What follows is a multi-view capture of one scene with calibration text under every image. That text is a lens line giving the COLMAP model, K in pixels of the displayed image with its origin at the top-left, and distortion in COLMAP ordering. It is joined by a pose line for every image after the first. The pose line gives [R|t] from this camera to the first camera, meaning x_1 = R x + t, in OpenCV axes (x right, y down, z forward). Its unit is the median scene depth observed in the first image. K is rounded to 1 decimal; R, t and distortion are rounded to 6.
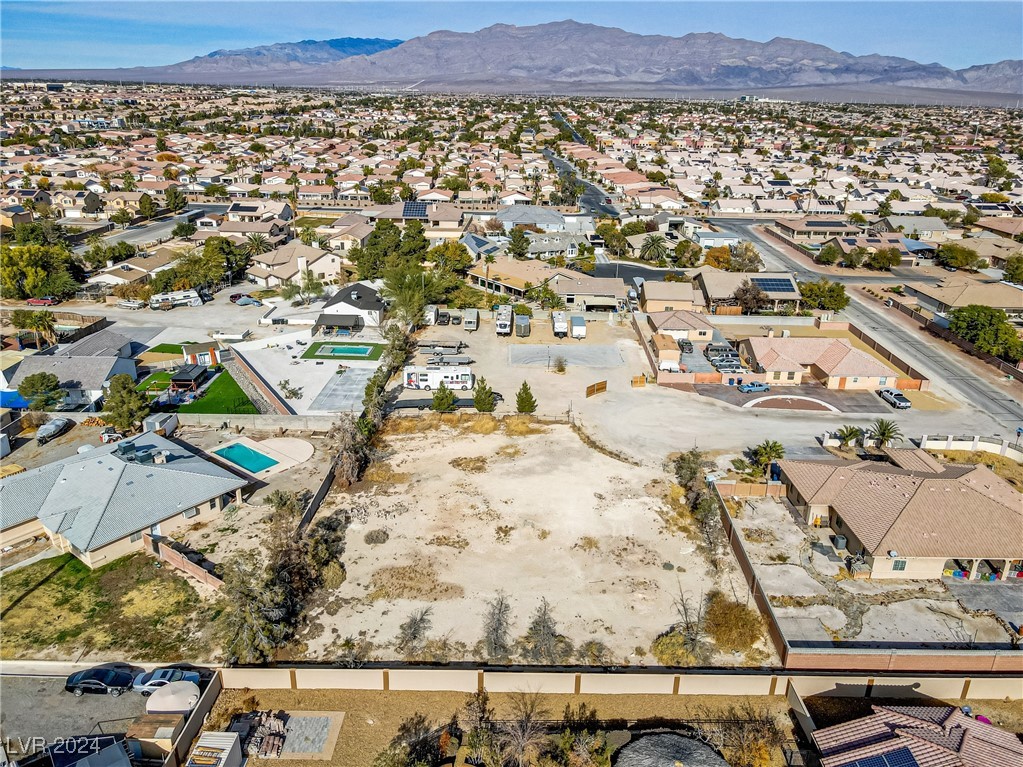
lens RADIAL K [[743.3, 0, 508.8], [0, 743.3, 382.2], [0, 0, 1]] dist [0.015035, 0.008576]
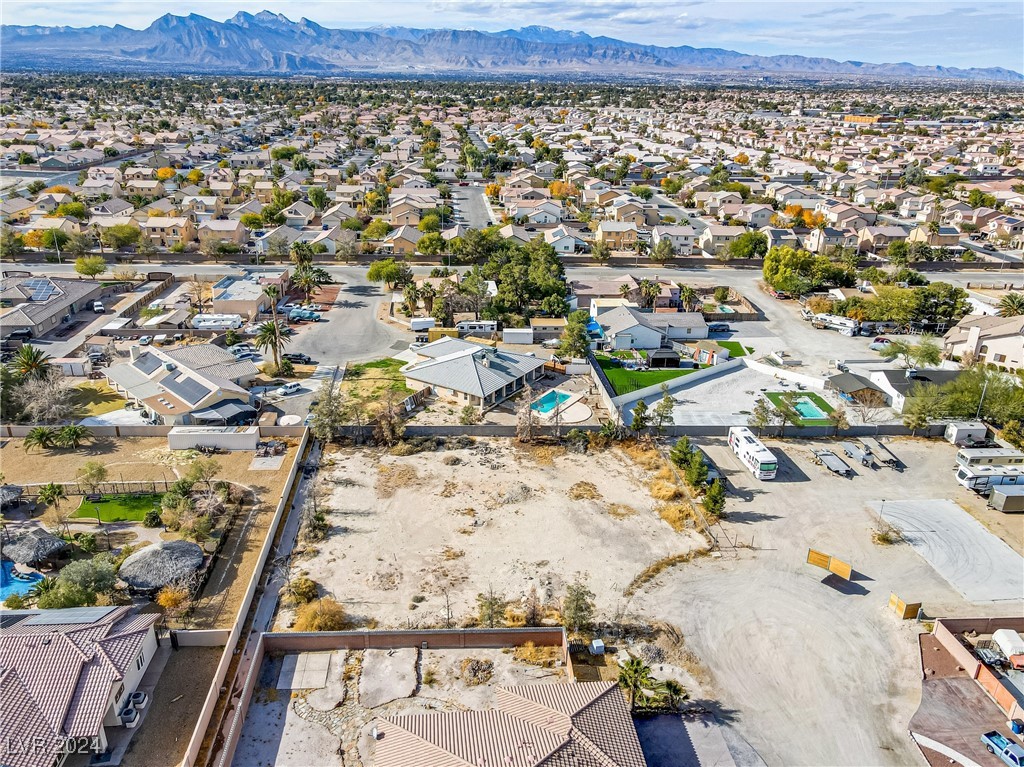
lens RADIAL K [[744.1, 0, 509.3], [0, 744.1, 382.2], [0, 0, 1]] dist [0.015035, 0.008576]
pose [[0.084545, 0.357415, -0.930111, 0.958434], [-0.377223, 0.875456, 0.302124, -0.336087], [0.922255, 0.325316, 0.208841, 0.707891]]
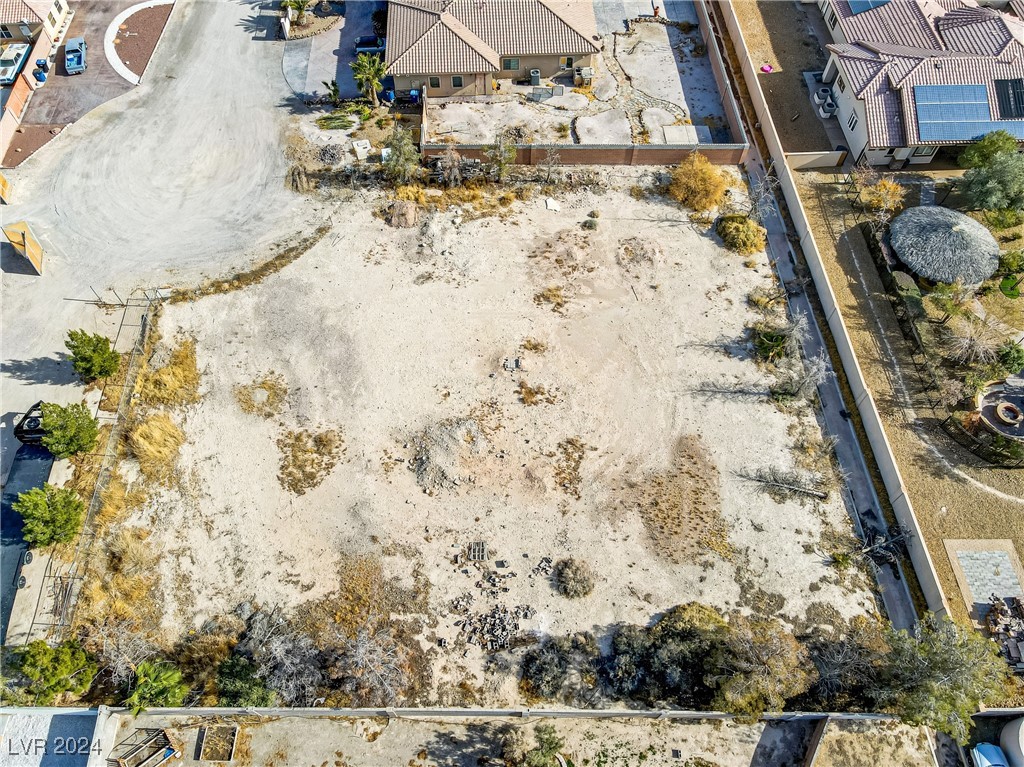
lens RADIAL K [[729.3, 0, 510.1], [0, 729.3, 384.6], [0, 0, 1]] dist [0.023128, -0.001042]
pose [[-0.038818, -0.859875, 0.509026, -0.313034], [0.359763, 0.463222, 0.809936, -0.323463], [-0.932236, 0.214569, 0.291370, 0.779735]]
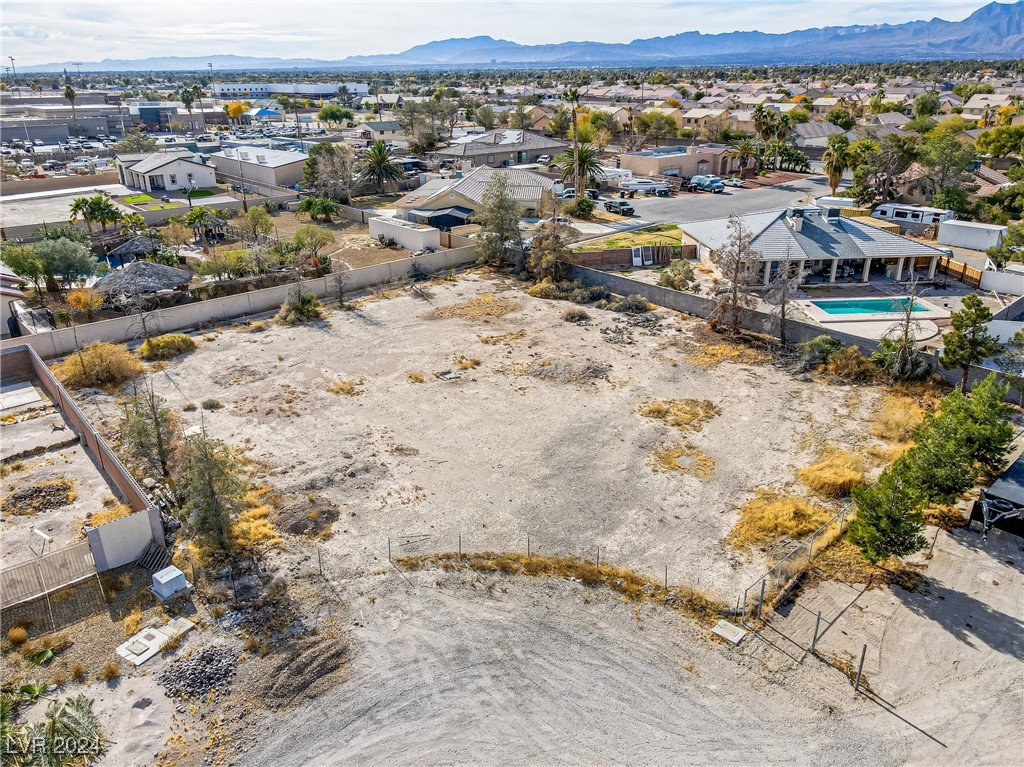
lens RADIAL K [[744.1, 0, 509.3], [0, 744.1, 382.2], [0, 0, 1]] dist [0.015035, 0.008576]
pose [[-0.739586, 0.246712, -0.626216, 0.371305], [-0.249175, 0.763928, 0.595252, -0.187127], [0.625240, 0.596277, -0.503516, 1.298595]]
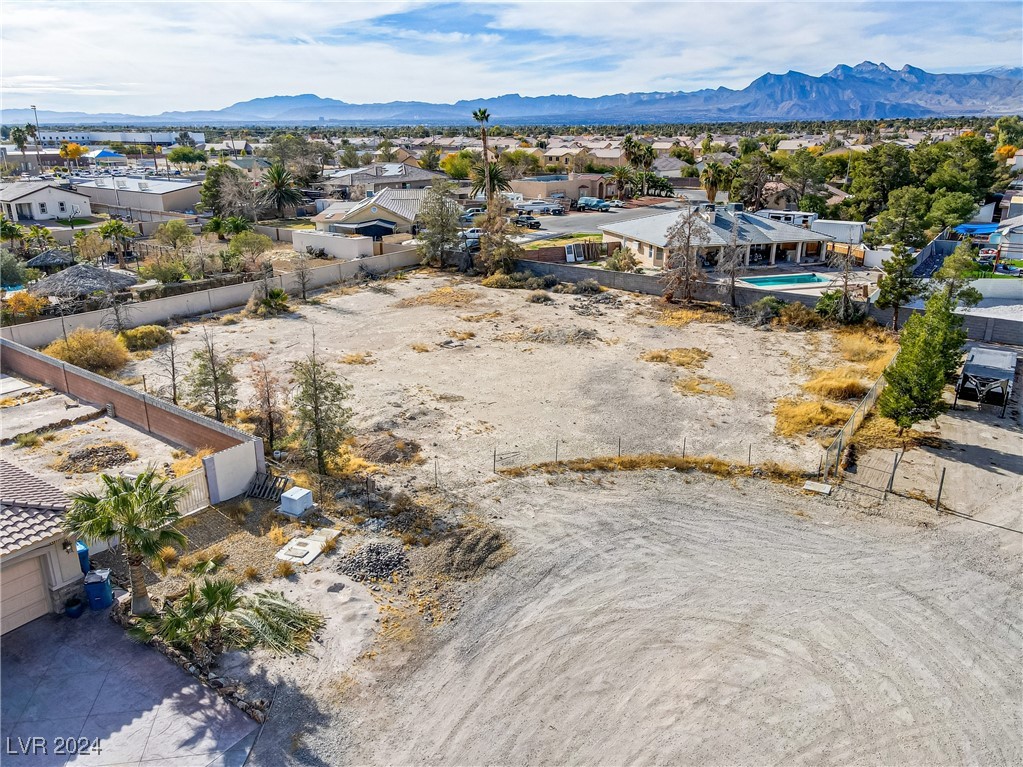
lens RADIAL K [[743.3, 0, 508.8], [0, 743.3, 382.2], [0, 0, 1]] dist [0.015035, 0.008576]
pose [[-0.579743, 0.245423, -0.776959, 0.496439], [-0.303268, 0.820054, 0.485324, -0.111619], [0.756258, 0.516990, -0.400992, 1.264272]]
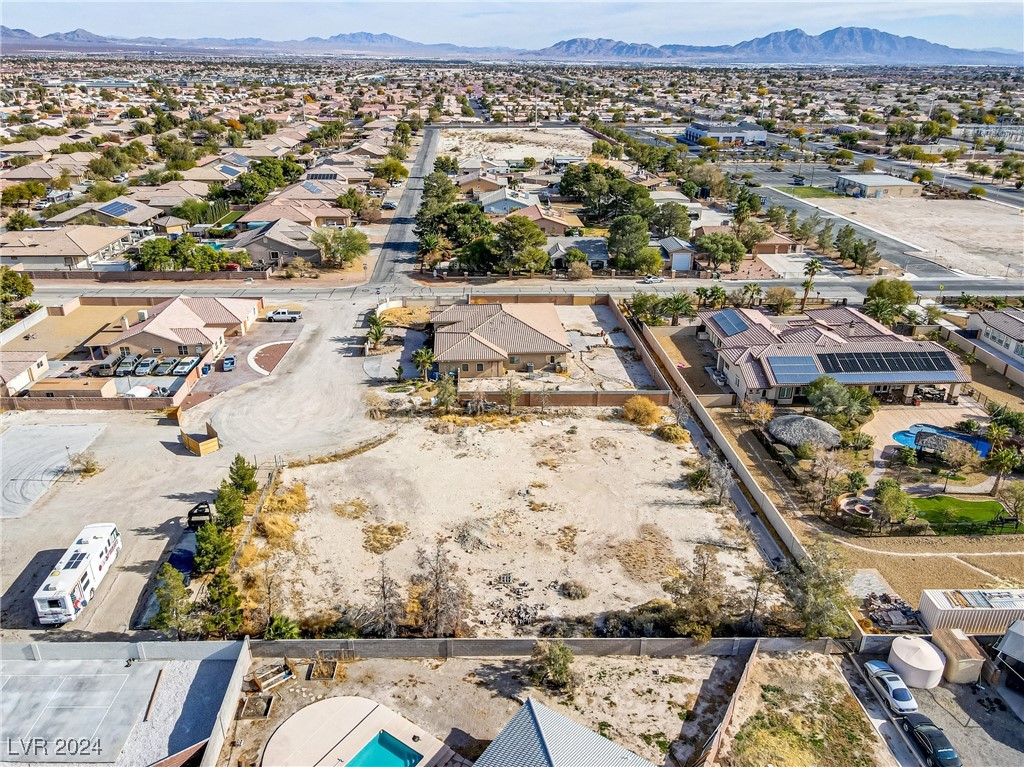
lens RADIAL K [[744.1, 0, 509.3], [0, 744.1, 382.2], [0, 0, 1]] dist [0.015035, 0.008576]
pose [[-0.060785, -0.424567, 0.903354, -0.765019], [0.355366, 0.836522, 0.417068, -0.332514], [-0.932749, 0.346372, 0.100029, 0.834149]]
